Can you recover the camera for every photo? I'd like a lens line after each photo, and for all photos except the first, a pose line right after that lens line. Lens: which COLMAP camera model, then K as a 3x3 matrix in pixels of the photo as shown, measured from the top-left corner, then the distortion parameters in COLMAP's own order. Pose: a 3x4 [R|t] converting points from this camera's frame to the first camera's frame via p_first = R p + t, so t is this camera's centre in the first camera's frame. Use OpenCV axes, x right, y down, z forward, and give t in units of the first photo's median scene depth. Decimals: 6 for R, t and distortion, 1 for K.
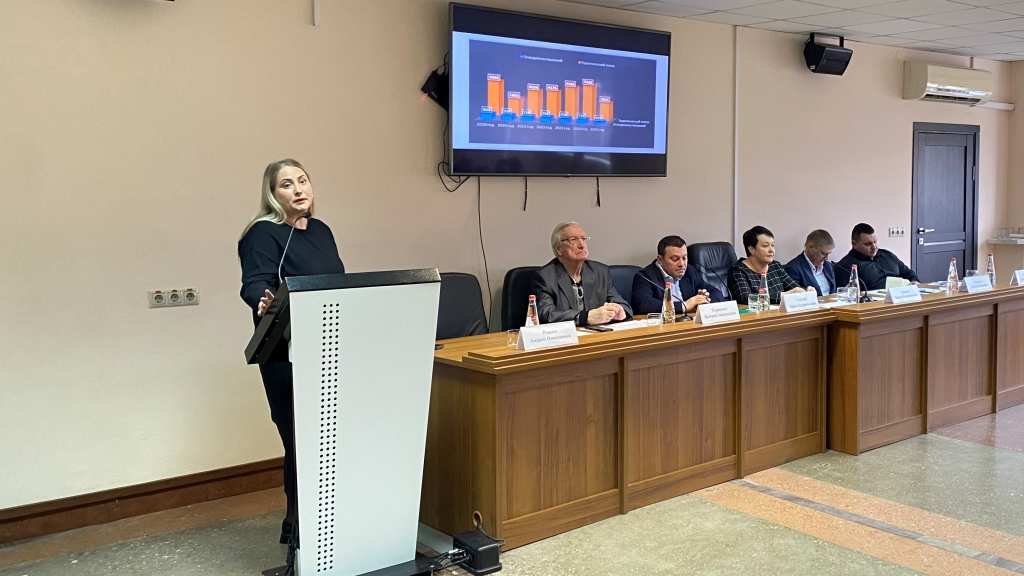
lens RADIAL K [[983.3, 0, 638.2], [0, 983.3, 262.0], [0, 0, 1]] dist [0.030761, 0.000000]
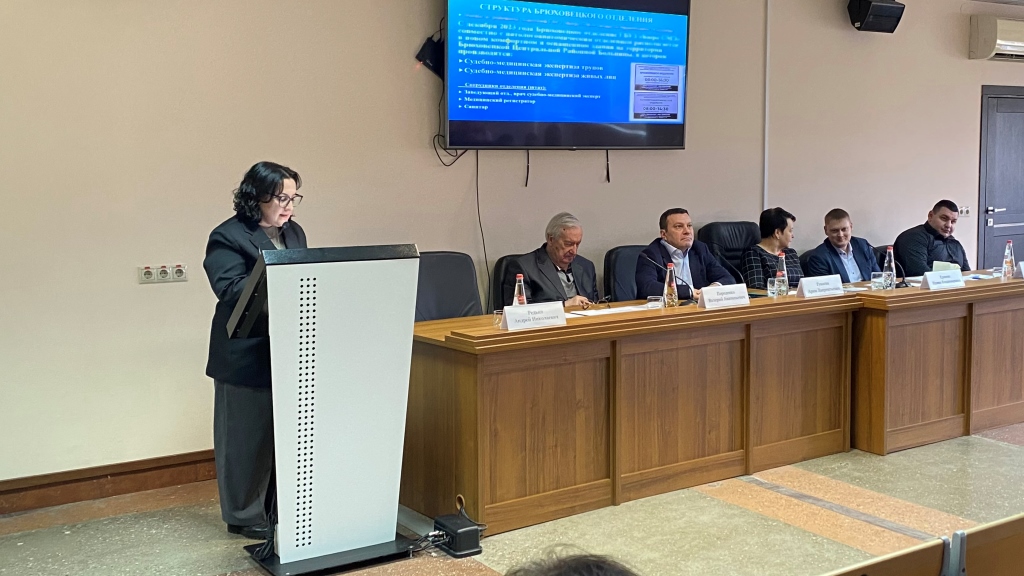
lens RADIAL K [[1136.9, 0, 581.0], [0, 1136.9, 274.9], [0, 0, 1]] dist [0.047412, 0.000000]
pose [[0.994542, 0.008508, -0.103987, 0.057355], [-0.006140, 0.999715, 0.023072, 0.007532], [0.104153, -0.022307, 0.994311, -0.080873]]
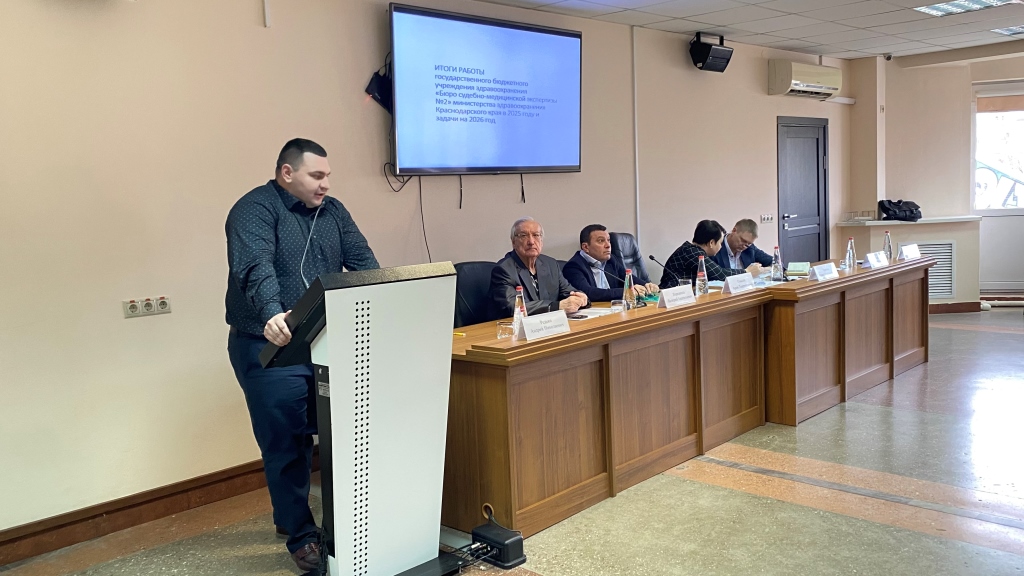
lens RADIAL K [[873.4, 0, 504.4], [0, 873.4, 286.5], [0, 0, 1]] dist [0.029394, -0.004970]
pose [[0.996731, -0.048121, 0.064903, -0.156872], [0.046462, 0.998560, 0.026833, 0.008125], [-0.066100, -0.023730, 0.997531, 0.097904]]
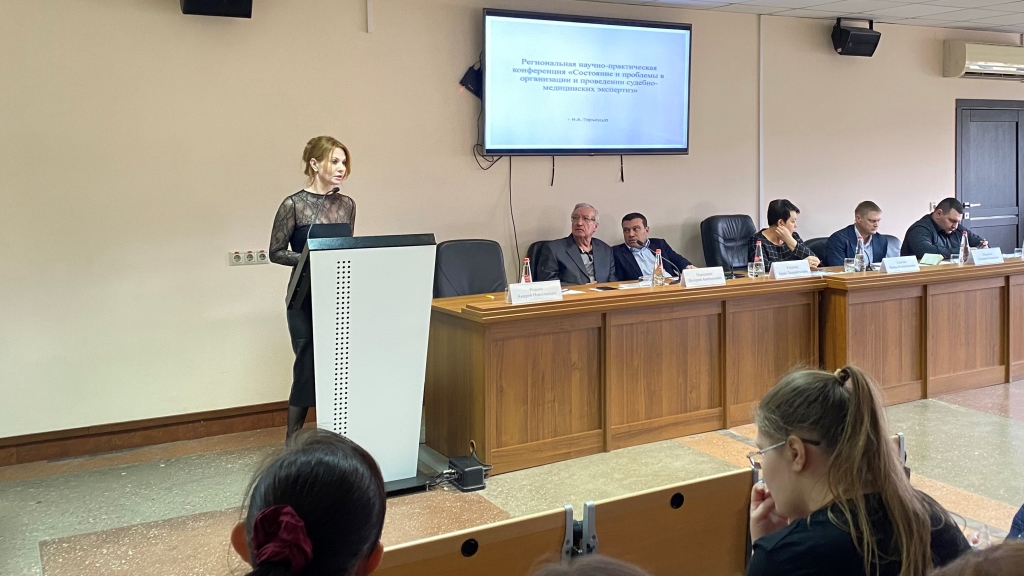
lens RADIAL K [[983.3, 0, 592.2], [0, 983.3, 188.8], [0, 0, 1]] dist [0.030761, 0.000000]
pose [[0.984415, -0.000232, -0.175862, 0.151642], [-0.008239, 0.998840, -0.047435, 0.005259], [0.175669, 0.048145, 0.983271, -0.123607]]
